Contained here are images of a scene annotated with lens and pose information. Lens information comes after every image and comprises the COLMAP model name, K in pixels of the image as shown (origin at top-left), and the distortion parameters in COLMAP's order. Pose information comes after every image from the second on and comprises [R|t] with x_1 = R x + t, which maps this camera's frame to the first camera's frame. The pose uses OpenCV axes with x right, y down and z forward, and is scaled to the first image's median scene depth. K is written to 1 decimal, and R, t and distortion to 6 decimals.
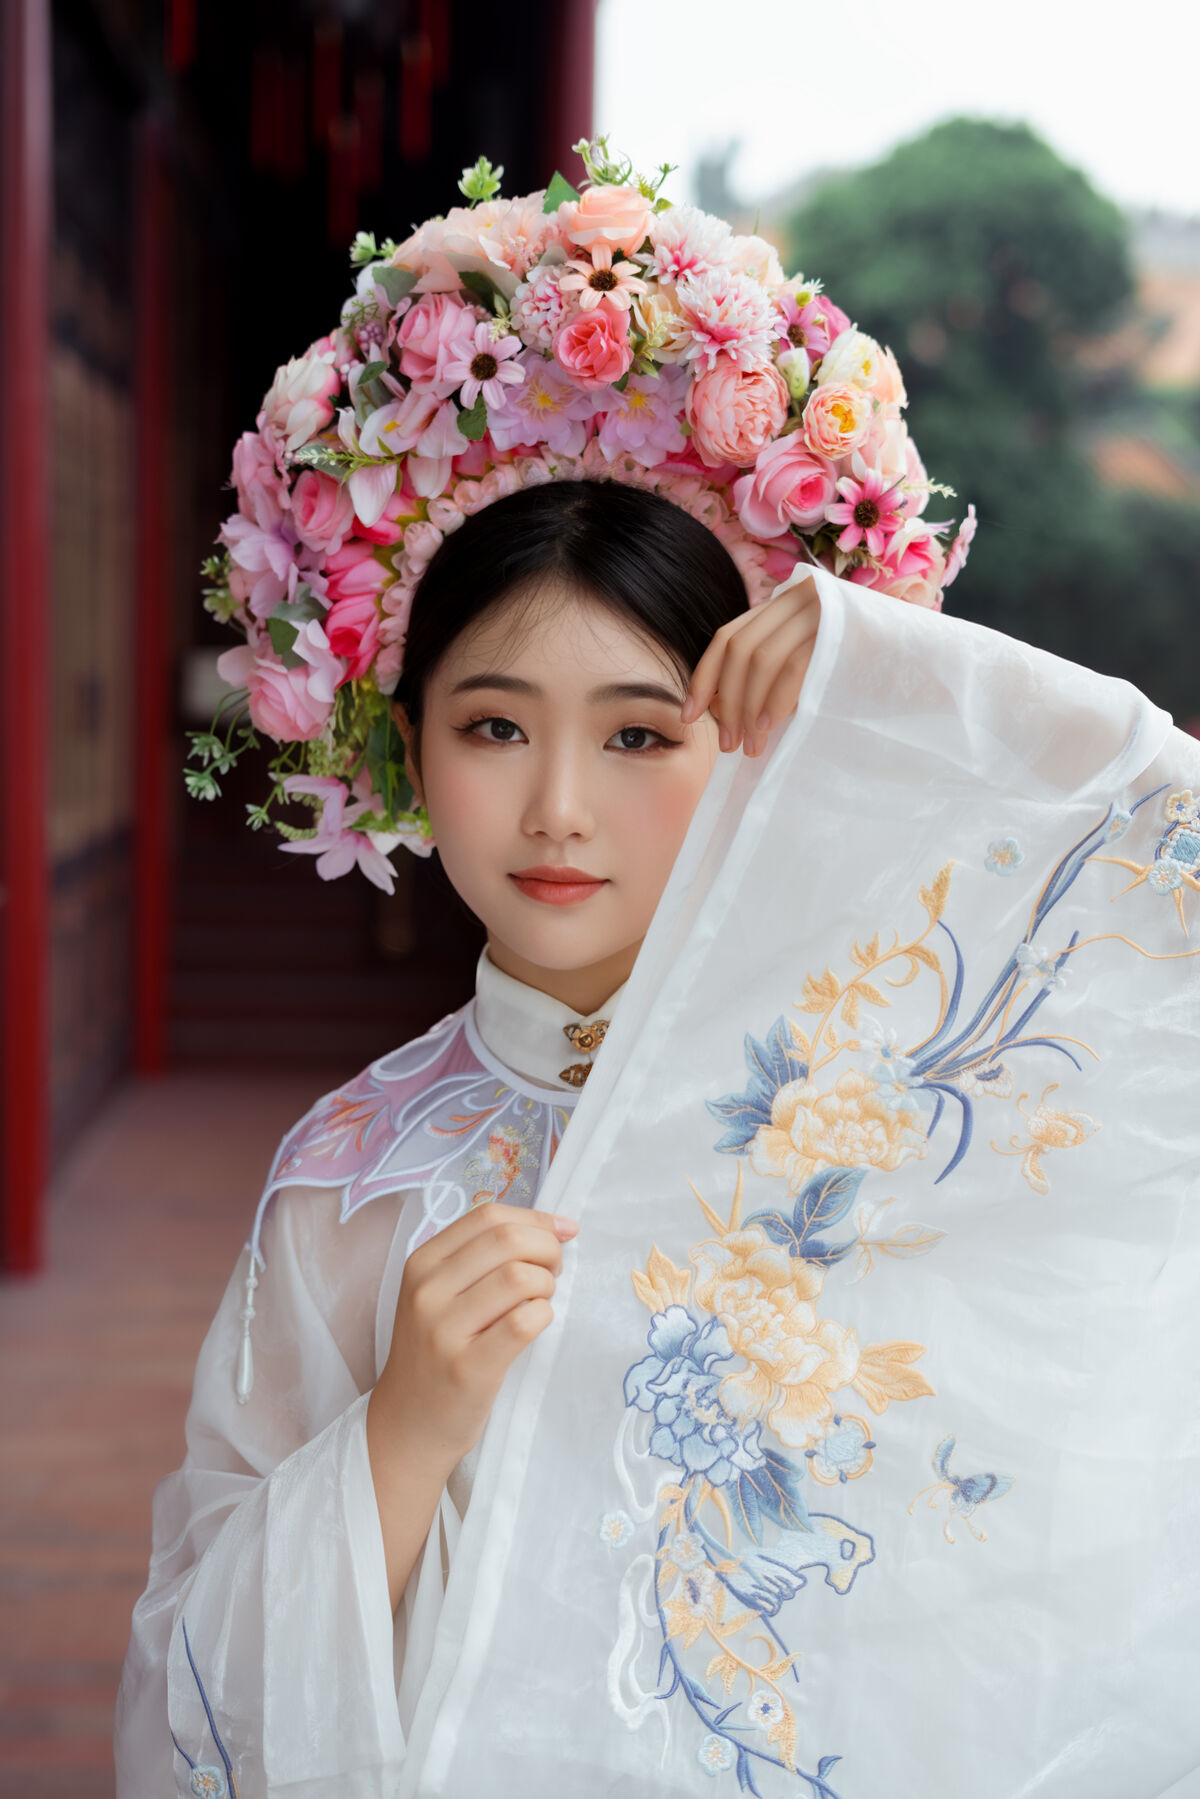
lens RADIAL K [[2610.2, 0, 596.0], [0, 2610.2, 899.1], [0, 0, 1]] dist [-0.000637, 0.046362]
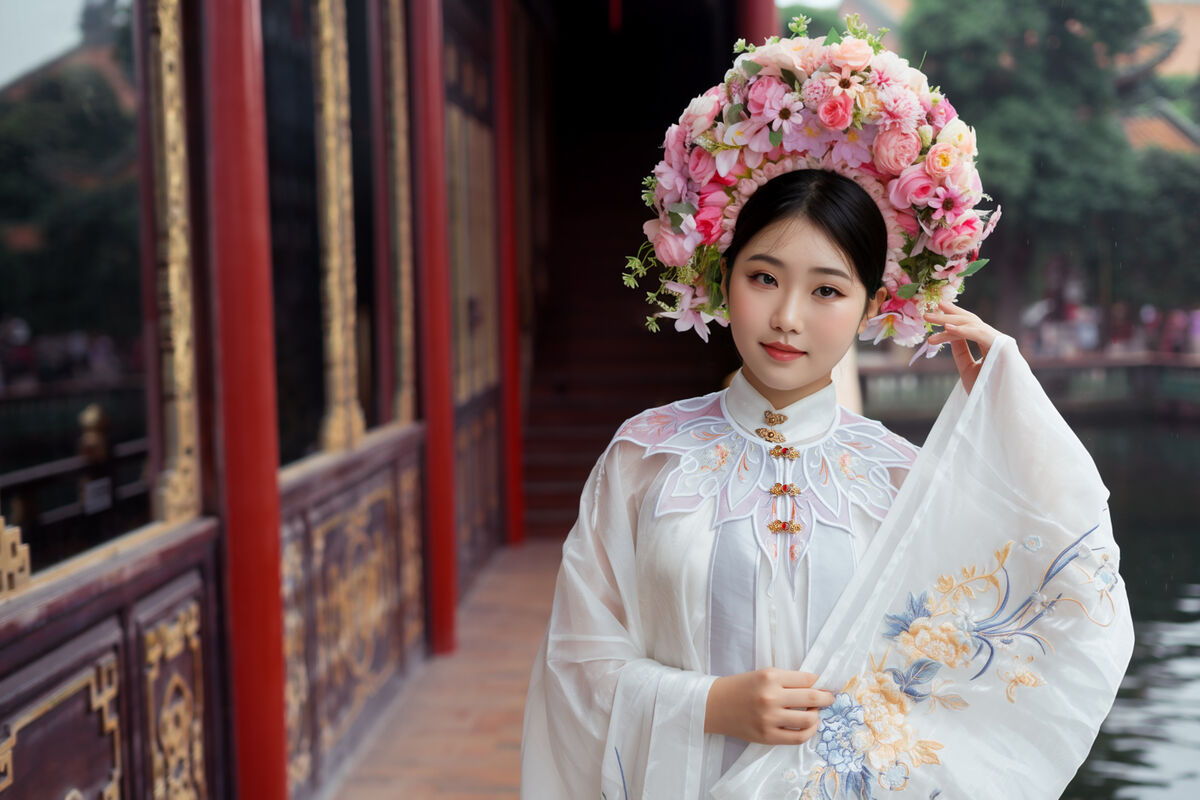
lens RADIAL K [[1659.4, 0, 626.3], [0, 1659.4, 401.0], [0, 0, 1]] dist [-0.012821, -0.000978]
pose [[0.981570, 0.157126, -0.108772, 0.015811], [-0.152056, 0.986924, 0.053485, -0.018294], [0.115753, -0.035960, 0.992627, -0.412029]]
